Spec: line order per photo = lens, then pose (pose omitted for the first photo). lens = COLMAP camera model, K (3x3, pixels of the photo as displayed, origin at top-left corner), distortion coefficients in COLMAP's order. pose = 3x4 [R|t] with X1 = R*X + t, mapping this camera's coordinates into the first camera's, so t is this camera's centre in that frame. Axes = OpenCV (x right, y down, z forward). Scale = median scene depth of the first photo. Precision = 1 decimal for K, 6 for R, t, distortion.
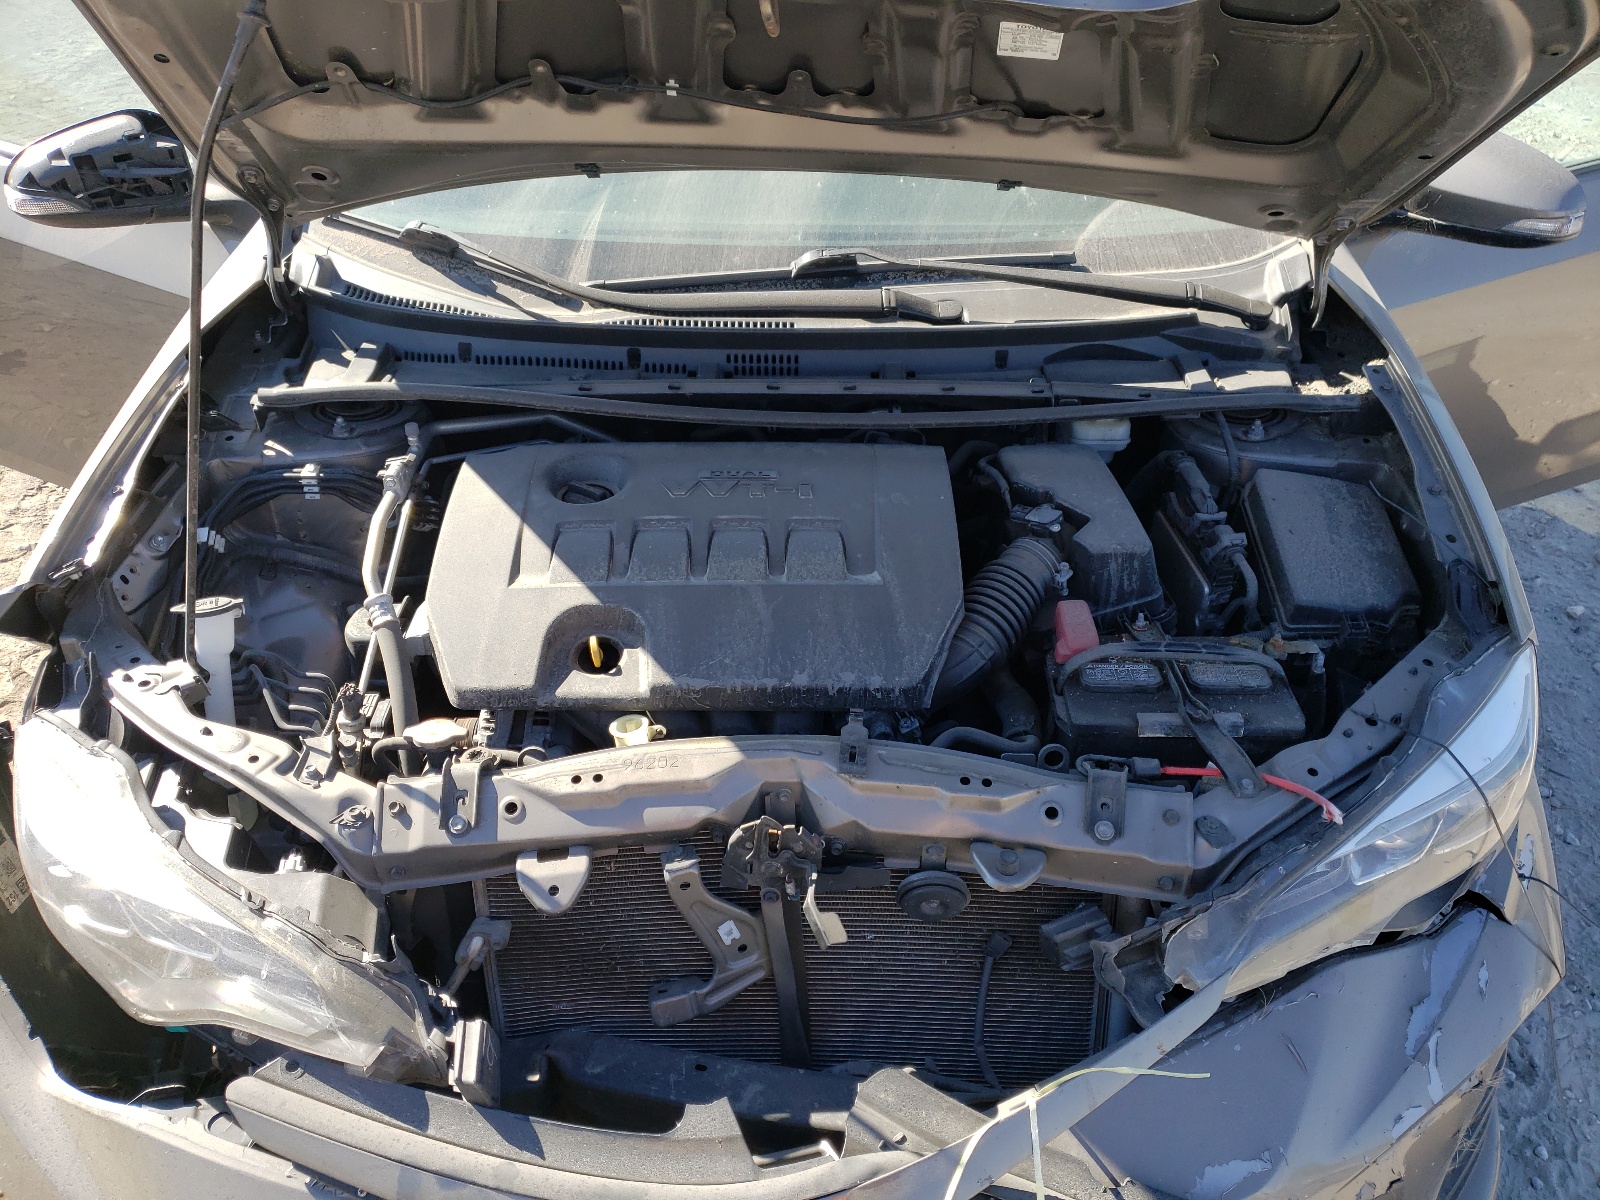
lens RADIAL K [[1249.0, 0, 800.0], [0, 1249.0, 600.0], [0, 0, 1]] dist [0.034936, -0.005636]
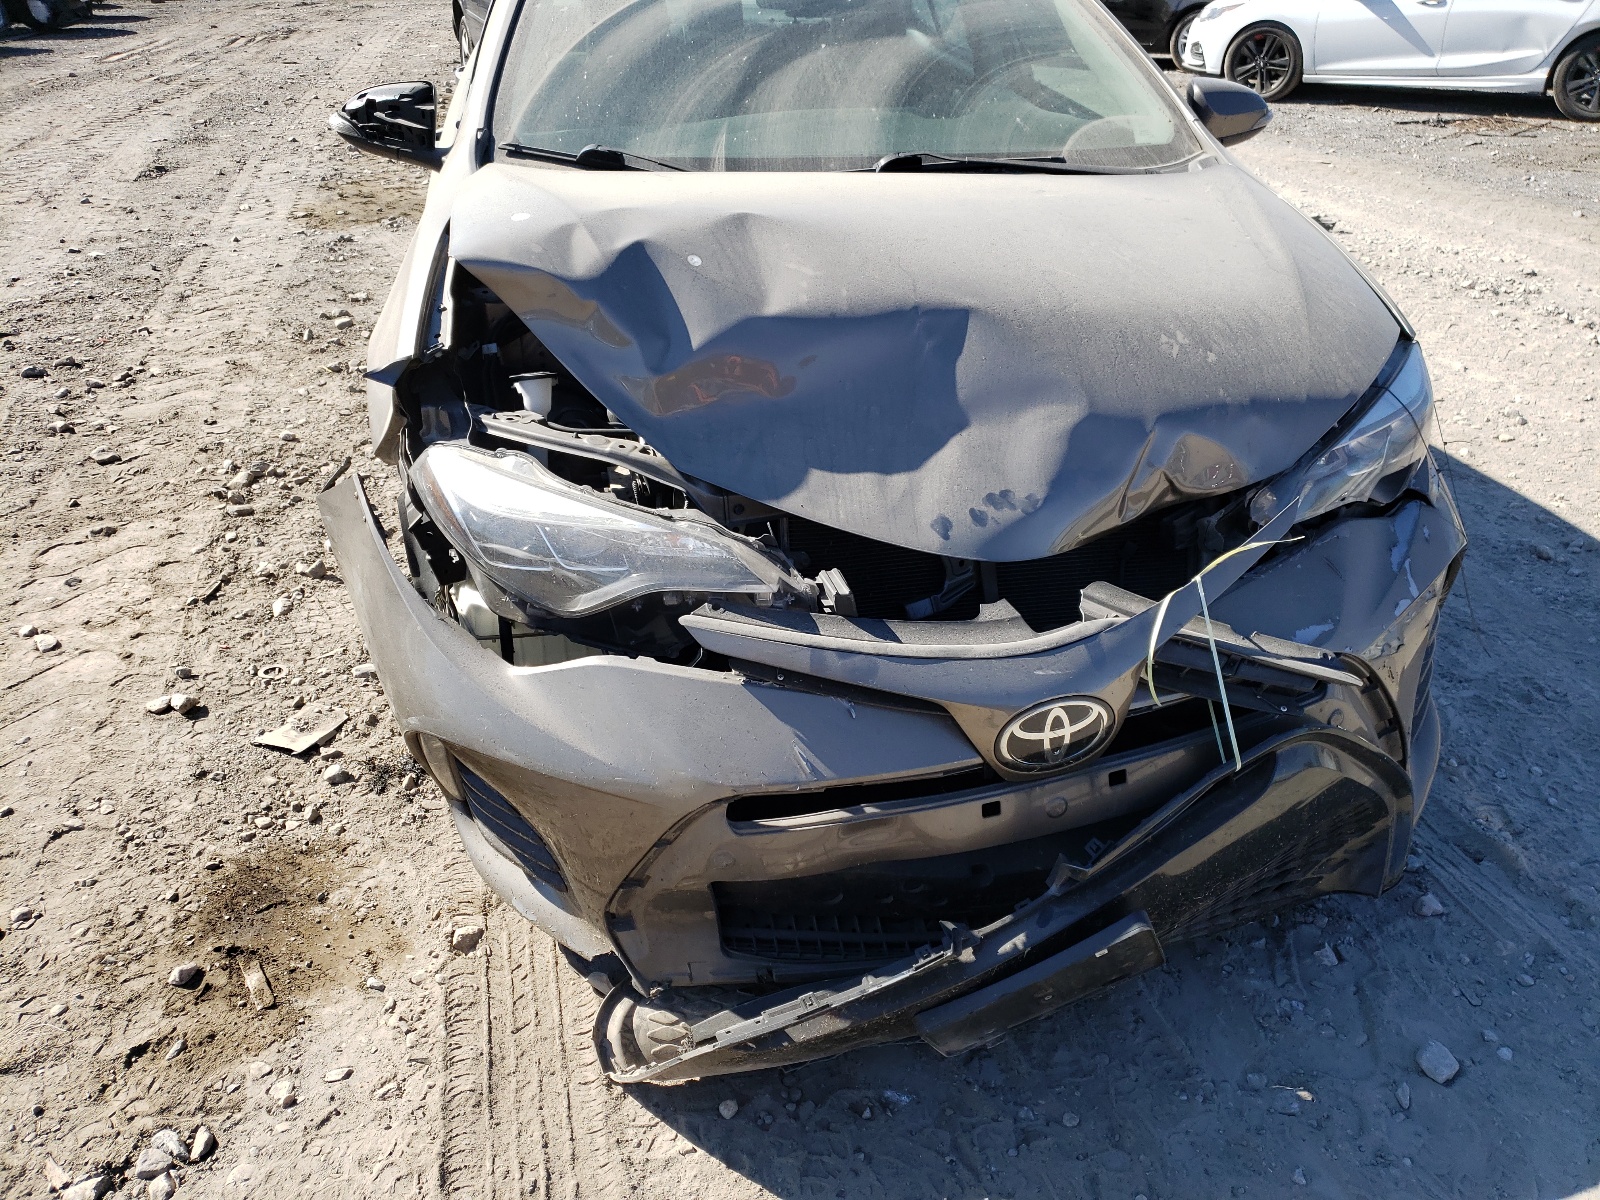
lens RADIAL K [[1275.4, 0, 800.0], [0, 1275.4, 600.0], [0, 0, 1]] dist [0.125482, -0.172614]
pose [[0.979760, -0.078037, 0.184339, -0.535820], [0.100455, 0.988206, -0.115574, 0.501261], [-0.173146, 0.131753, 0.976044, -0.435297]]
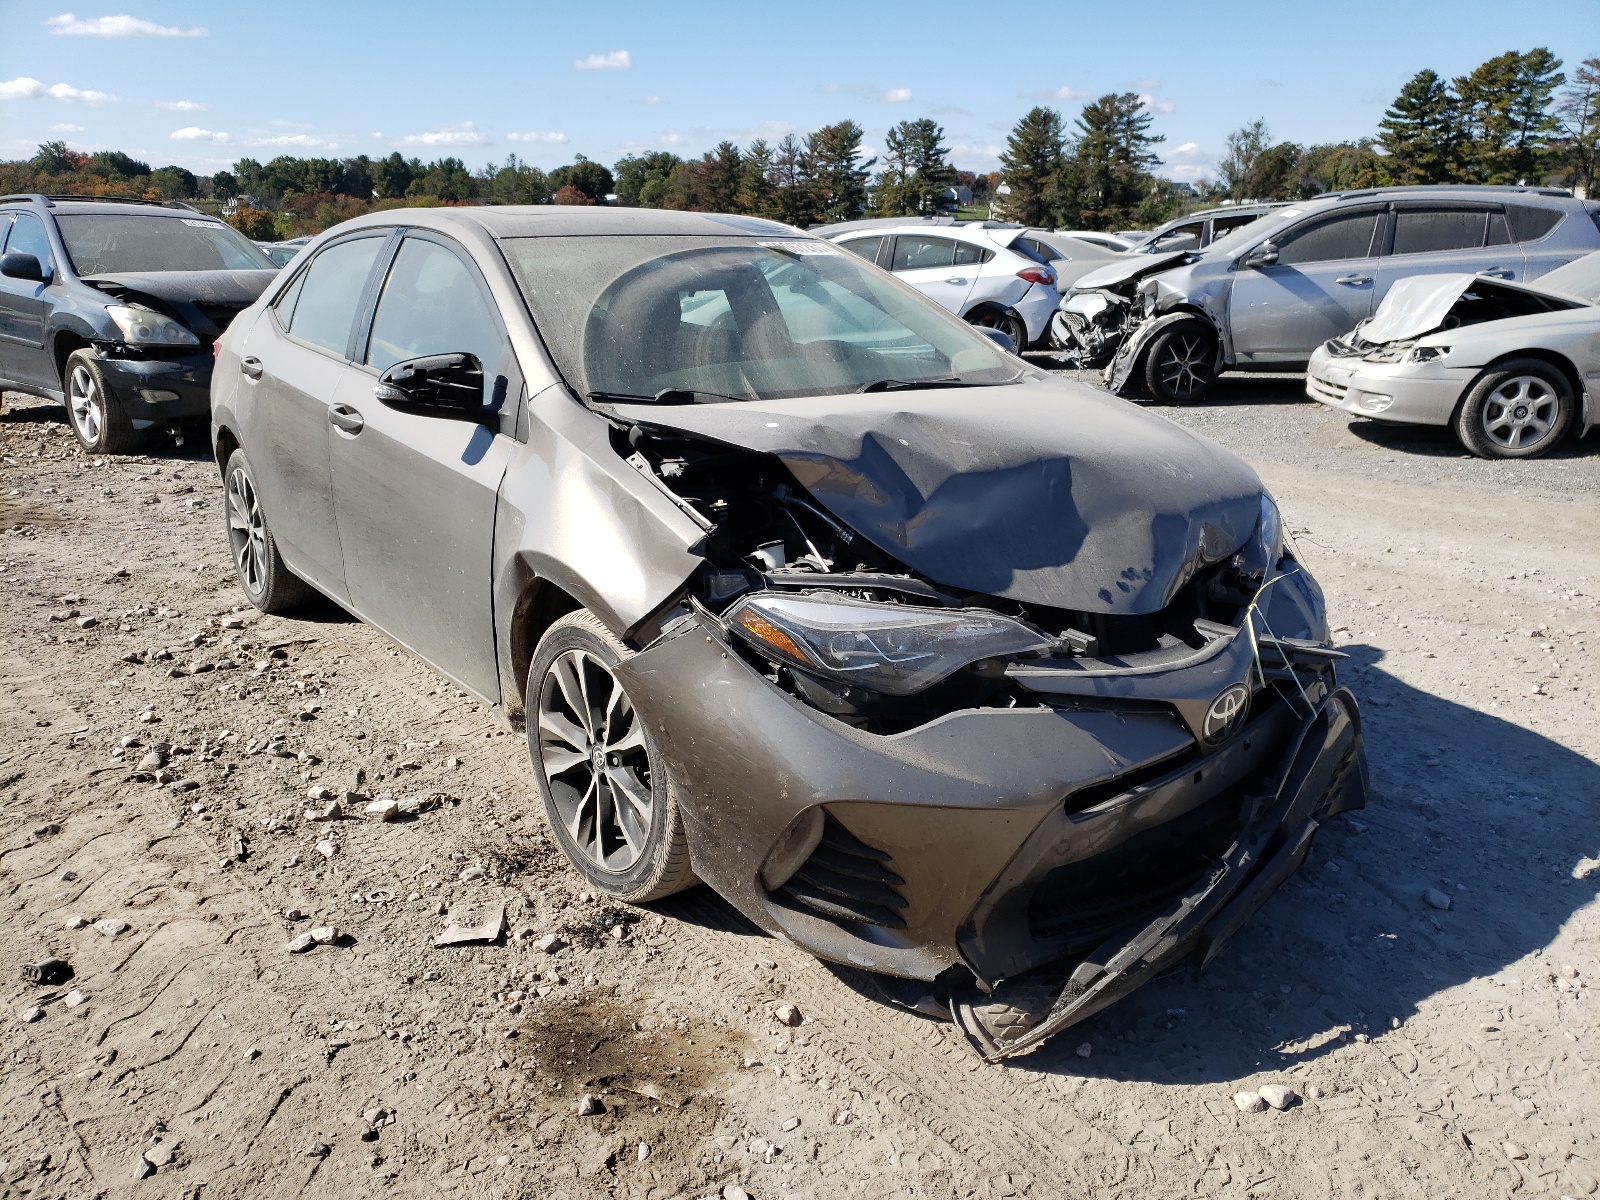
lens RADIAL K [[1275.4, 0, 800.0], [0, 1275.4, 600.0], [0, 0, 1]] dist [0.125482, -0.172614]
pose [[0.787963, -0.158943, 0.594854, -1.754327], [0.348909, 0.911285, -0.218683, 0.558899], [-0.507324, 0.379864, 0.773515, -0.429366]]
